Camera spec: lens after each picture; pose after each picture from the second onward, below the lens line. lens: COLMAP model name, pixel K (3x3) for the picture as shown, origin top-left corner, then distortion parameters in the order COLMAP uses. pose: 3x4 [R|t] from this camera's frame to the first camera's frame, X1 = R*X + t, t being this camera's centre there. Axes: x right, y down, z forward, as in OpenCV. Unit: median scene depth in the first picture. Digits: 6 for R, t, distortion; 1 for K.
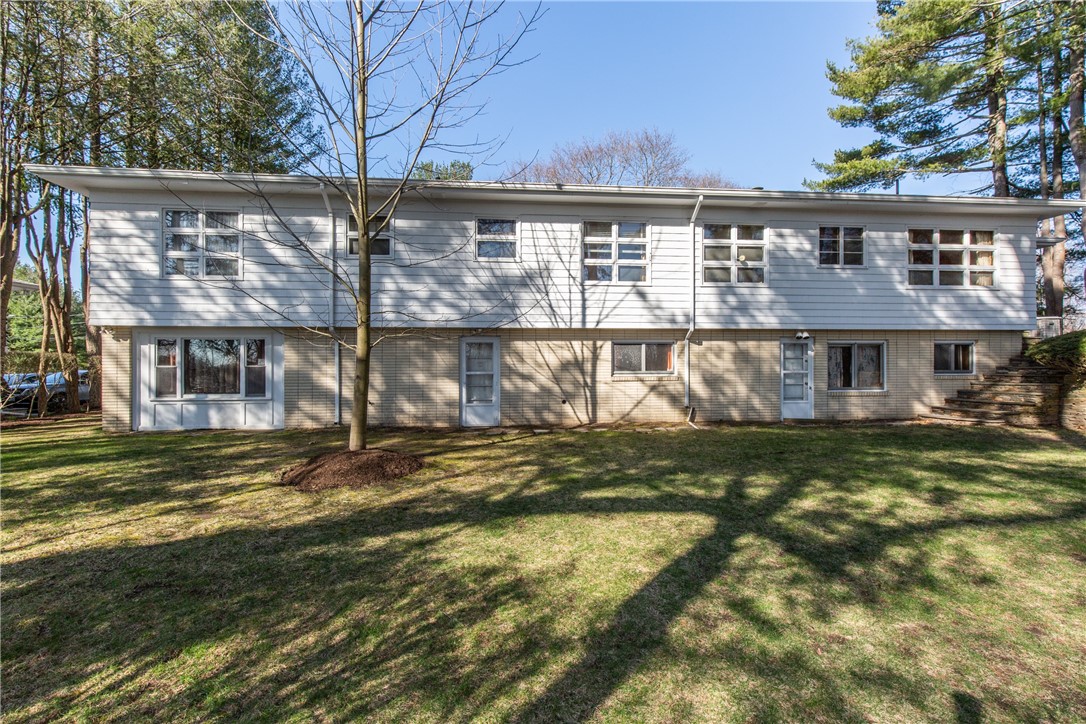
lens RADIAL K [[485.5, 0, 543.0], [0, 485.5, 362.0], [0, 0, 1]] dist [0.000727, -0.000173]
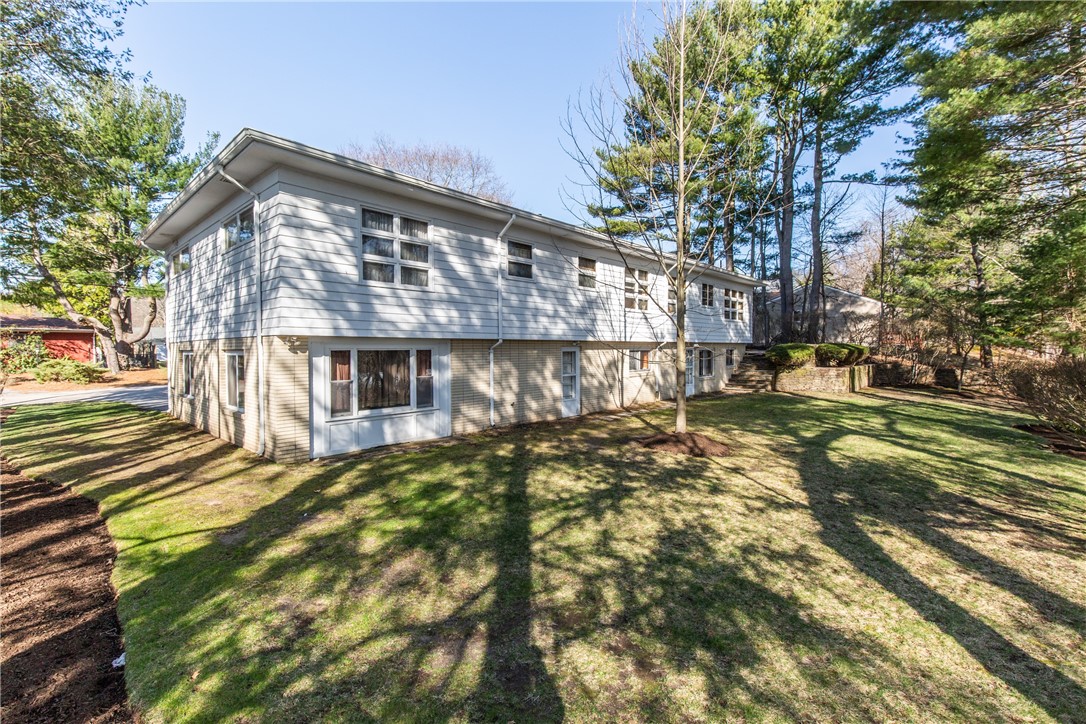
lens RADIAL K [[485.5, 0, 543.0], [0, 485.5, 362.0], [0, 0, 1]] dist [0.000727, -0.000173]
pose [[0.739814, -0.019485, 0.672529, -1.051119], [-0.000839, 0.999553, 0.029882, -0.049702], [-0.672811, -0.022672, 0.739467, 0.096751]]
